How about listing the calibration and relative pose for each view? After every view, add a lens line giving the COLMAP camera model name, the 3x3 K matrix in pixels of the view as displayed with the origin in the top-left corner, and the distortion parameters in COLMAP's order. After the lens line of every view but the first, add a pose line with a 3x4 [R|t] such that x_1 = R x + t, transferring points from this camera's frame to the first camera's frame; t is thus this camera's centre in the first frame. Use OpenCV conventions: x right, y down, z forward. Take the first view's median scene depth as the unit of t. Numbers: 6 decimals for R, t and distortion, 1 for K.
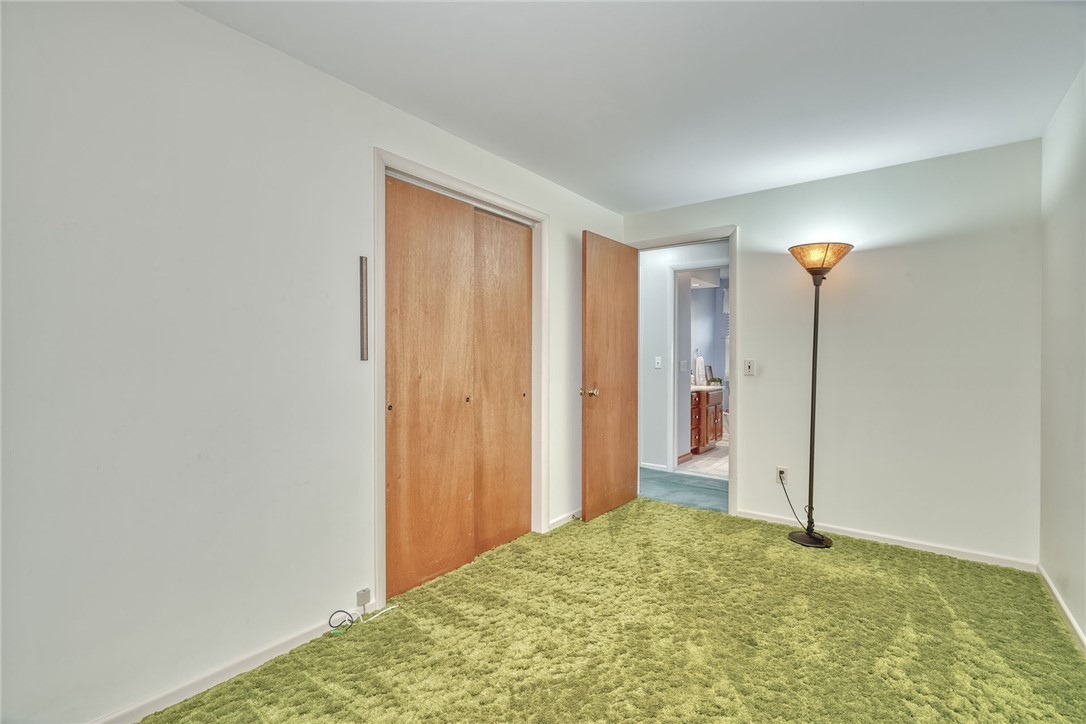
lens RADIAL K [[494.9, 0, 547.3], [0, 494.9, 360.4], [0, 0, 1]] dist [-0.007352, 0.003817]
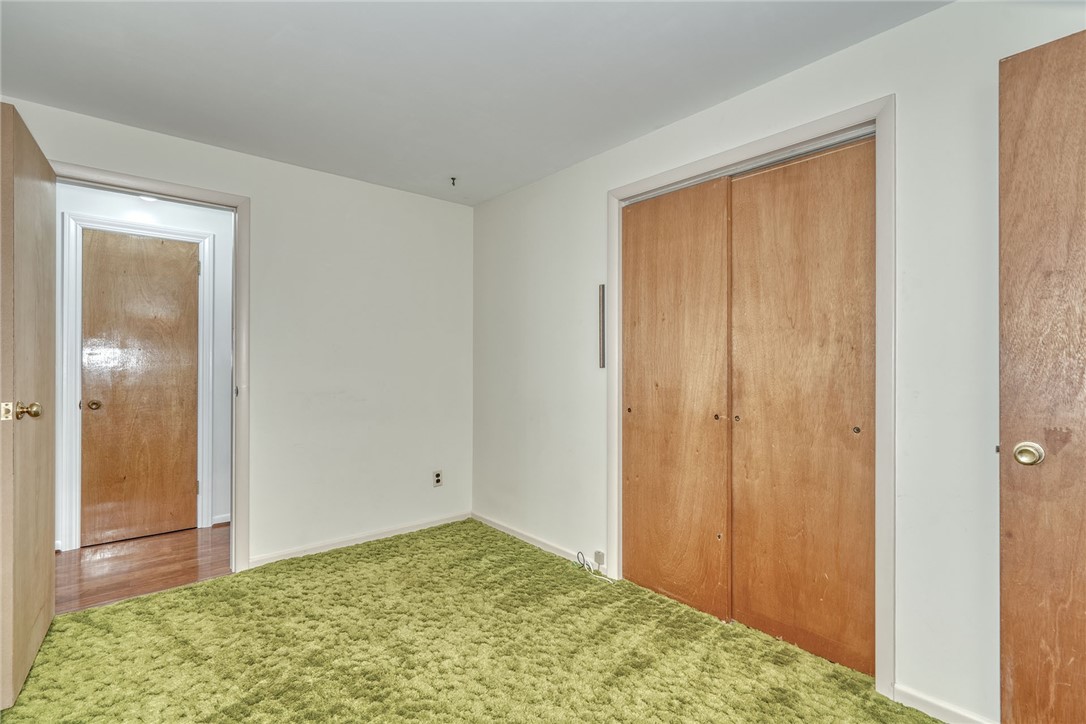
lens RADIAL K [[494.9, 0, 547.3], [0, 494.9, 364.6], [0, 0, 1]] dist [-0.007352, 0.003817]
pose [[-0.206659, -0.003023, -0.978408, 0.732733], [-0.006686, 0.999976, -0.001678, -0.004265], [0.978390, 0.006195, -0.206674, 0.938535]]
